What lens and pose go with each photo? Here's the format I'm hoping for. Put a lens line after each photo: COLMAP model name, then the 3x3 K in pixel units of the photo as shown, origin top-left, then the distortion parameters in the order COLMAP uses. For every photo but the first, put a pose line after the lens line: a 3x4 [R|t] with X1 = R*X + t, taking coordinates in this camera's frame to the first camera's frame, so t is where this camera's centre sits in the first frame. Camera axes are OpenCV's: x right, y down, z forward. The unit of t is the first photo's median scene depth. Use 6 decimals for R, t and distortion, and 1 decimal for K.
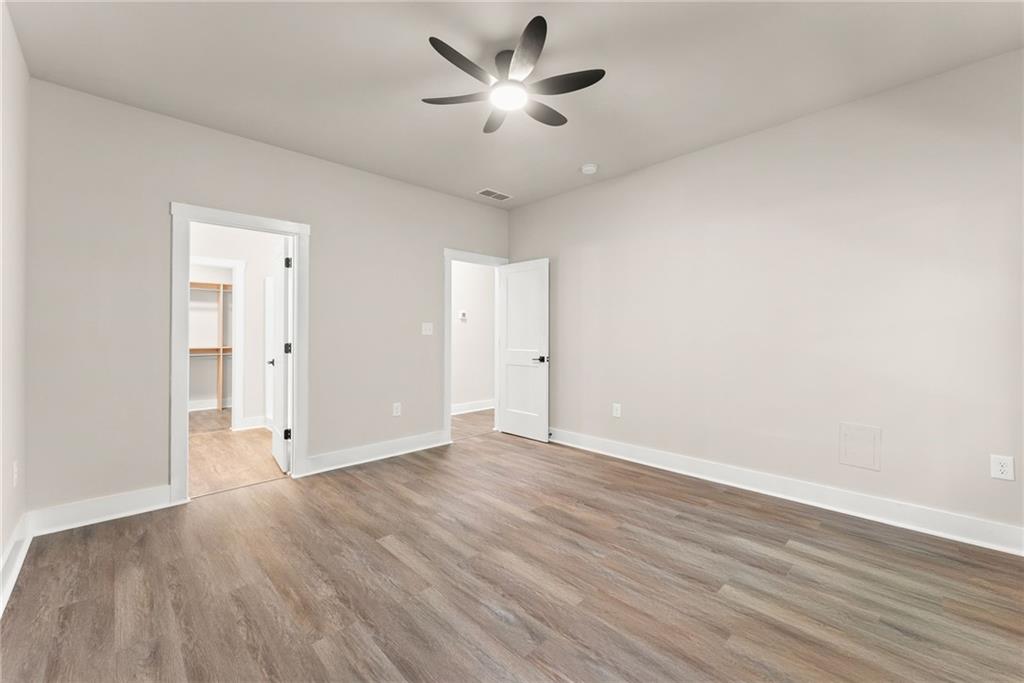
lens RADIAL K [[413.2, 0, 511.6], [0, 413.2, 337.8], [0, 0, 1]] dist [-0.000234, 0.000212]
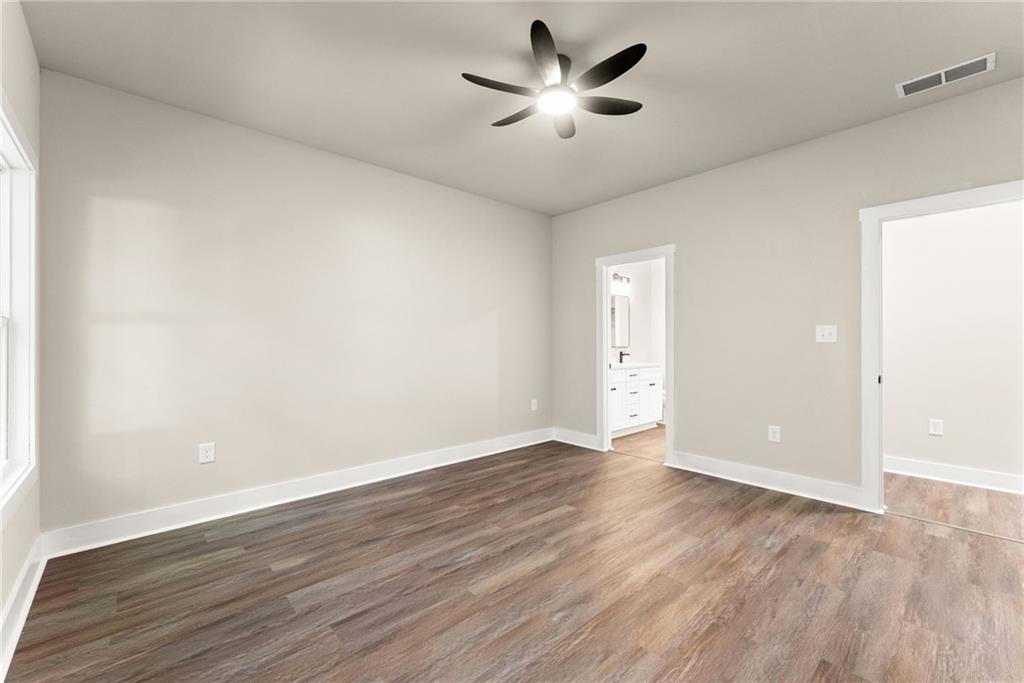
lens RADIAL K [[413.2, 0, 511.6], [0, 413.2, 337.8], [0, 0, 1]] dist [-0.000234, 0.000212]
pose [[-0.018527, -0.009766, -0.999781, 0.995860], [-0.005152, 0.999940, -0.009672, -0.009178], [0.999815, 0.004972, -0.018577, 0.900160]]
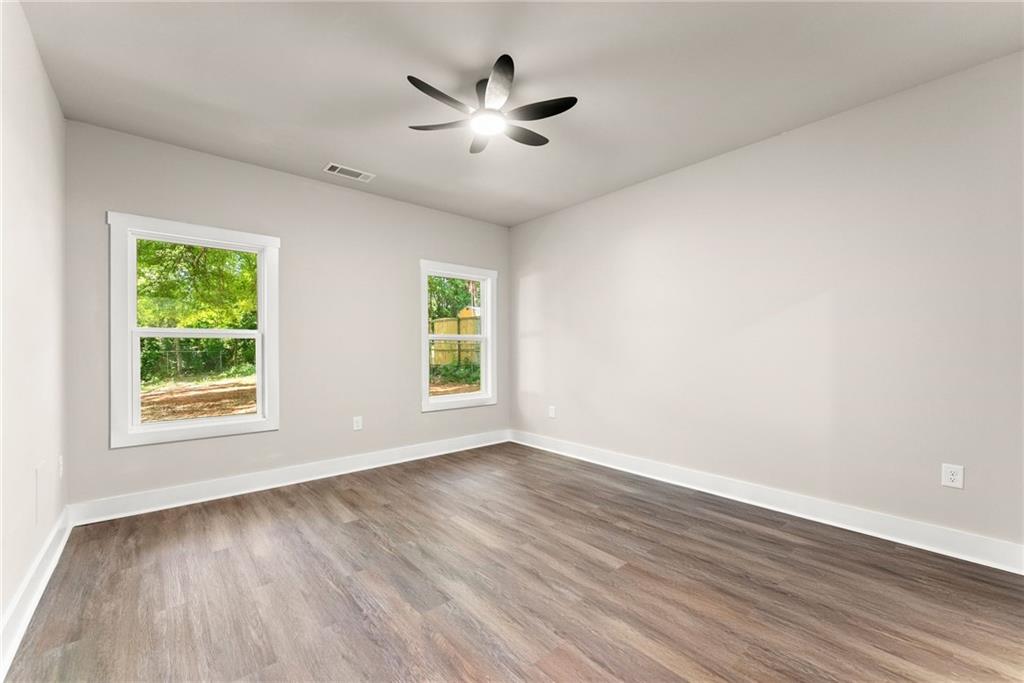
lens RADIAL K [[413.3, 0, 516.5], [0, 413.3, 343.1], [0, 0, 1]] dist [-0.000659, -0.000171]
pose [[-0.999355, 0.005913, 0.035418, -0.115344], [0.005824, 0.999980, -0.002609, -0.016831], [-0.035432, -0.002401, -0.999369, 2.067642]]
